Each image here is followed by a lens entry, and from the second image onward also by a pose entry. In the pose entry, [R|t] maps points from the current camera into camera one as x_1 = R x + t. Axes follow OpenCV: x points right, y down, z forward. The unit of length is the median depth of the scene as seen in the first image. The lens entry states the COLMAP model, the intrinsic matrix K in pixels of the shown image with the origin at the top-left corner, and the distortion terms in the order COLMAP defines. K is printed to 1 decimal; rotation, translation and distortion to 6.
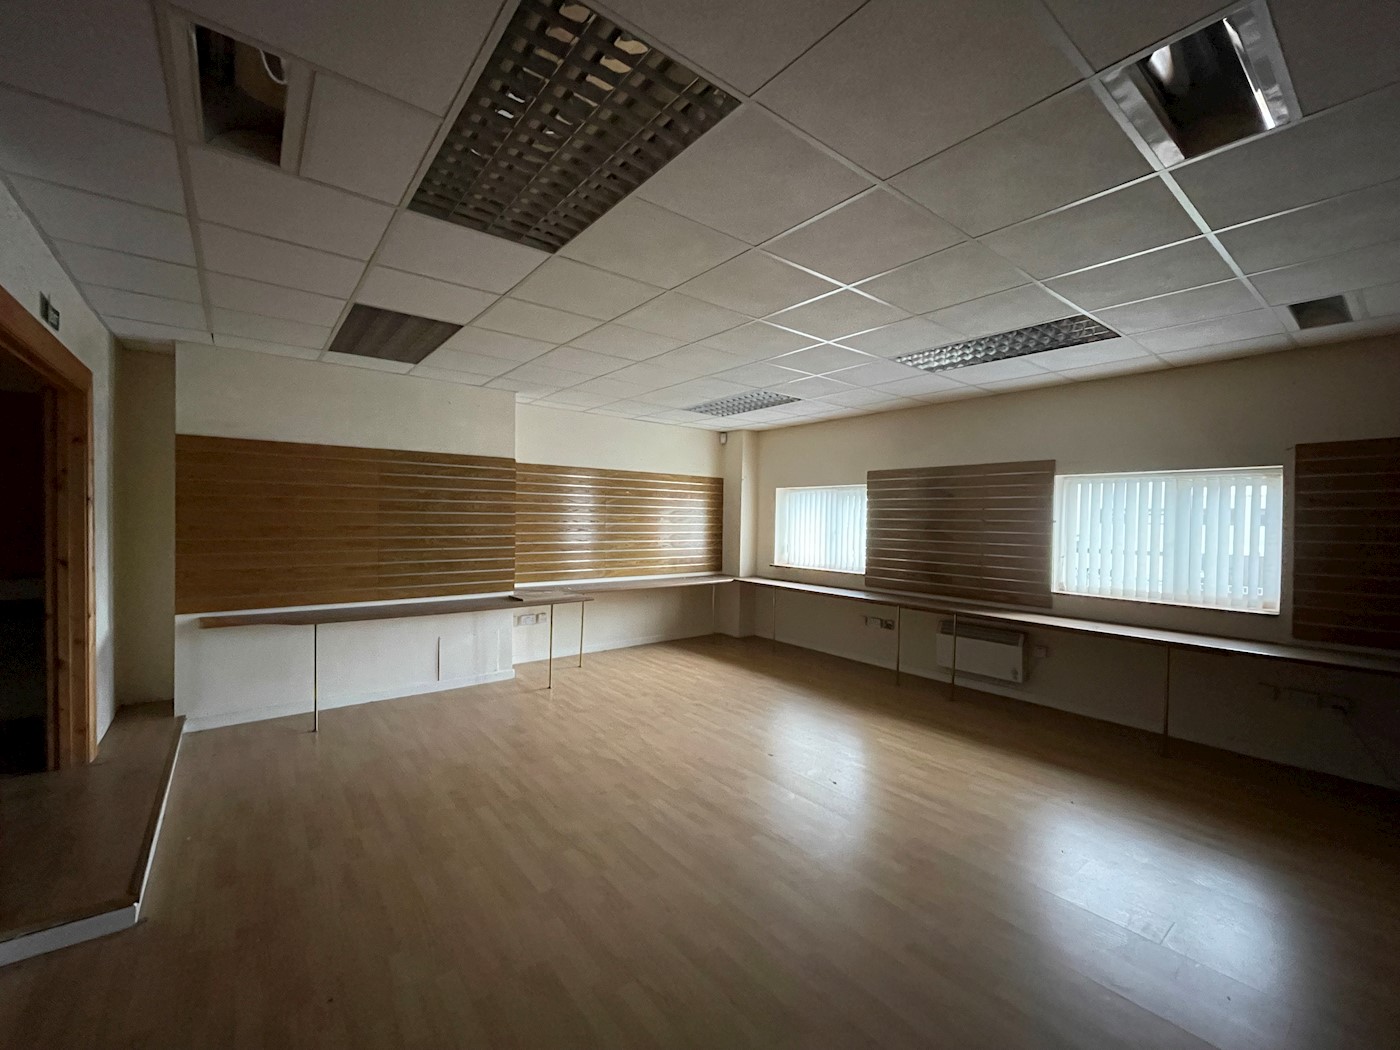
lens RADIAL K [[585.1, 0, 696.5], [0, 585.1, 524.2], [0, 0, 1]] dist [0.000426, -0.001345]
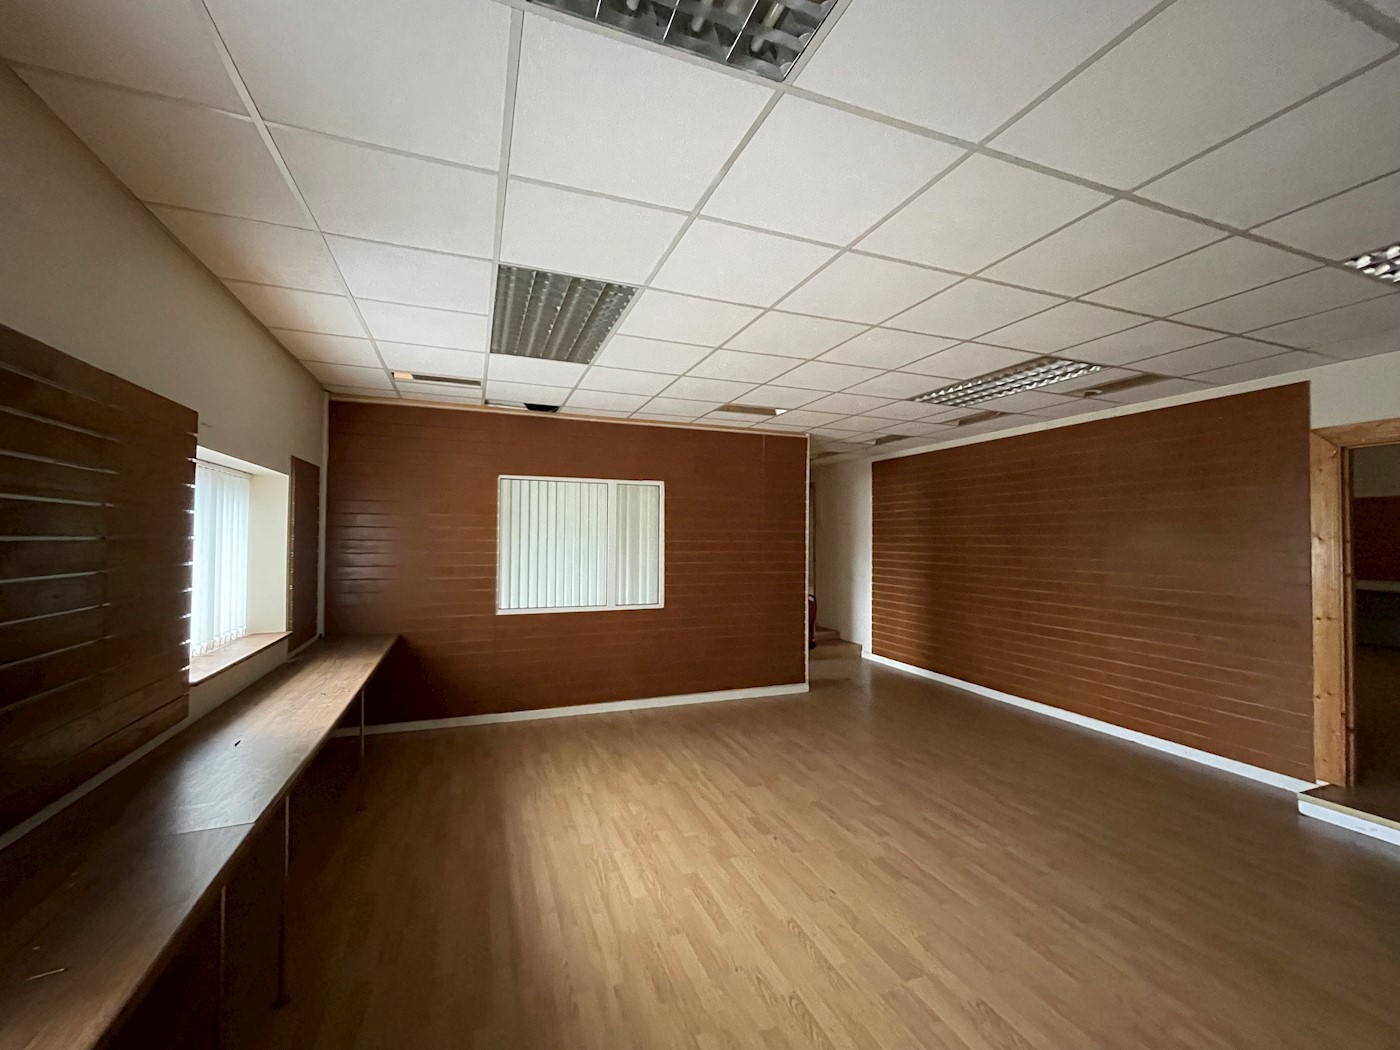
lens RADIAL K [[585.1, 0, 696.5], [0, 585.1, 524.2], [0, 0, 1]] dist [0.000426, -0.001345]
pose [[-0.955639, -0.014559, 0.294181, 0.090691], [-0.017048, 0.999837, -0.005897, -0.030493], [-0.294047, -0.010651, -0.955732, 1.901051]]
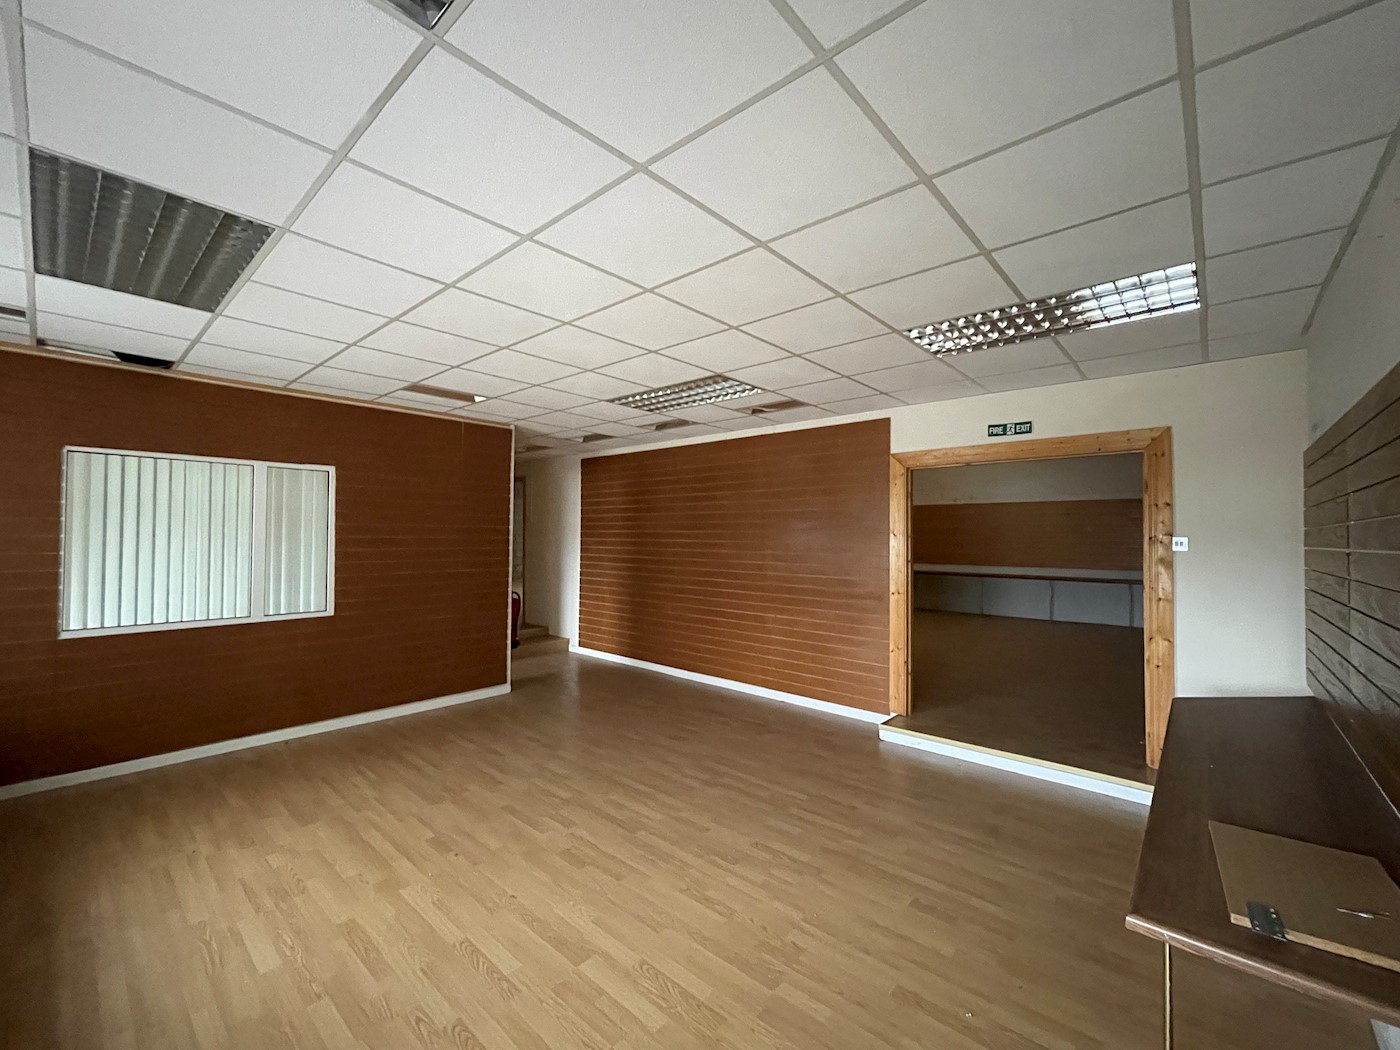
lens RADIAL K [[585.1, 0, 696.5], [0, 585.1, 524.2], [0, 0, 1]] dist [0.000426, -0.001345]
pose [[-0.984547, -0.026088, -0.173167, 0.051913], [-0.025181, 0.999655, -0.007434, -0.032775], [0.173301, -0.002959, -0.984864, 1.888766]]
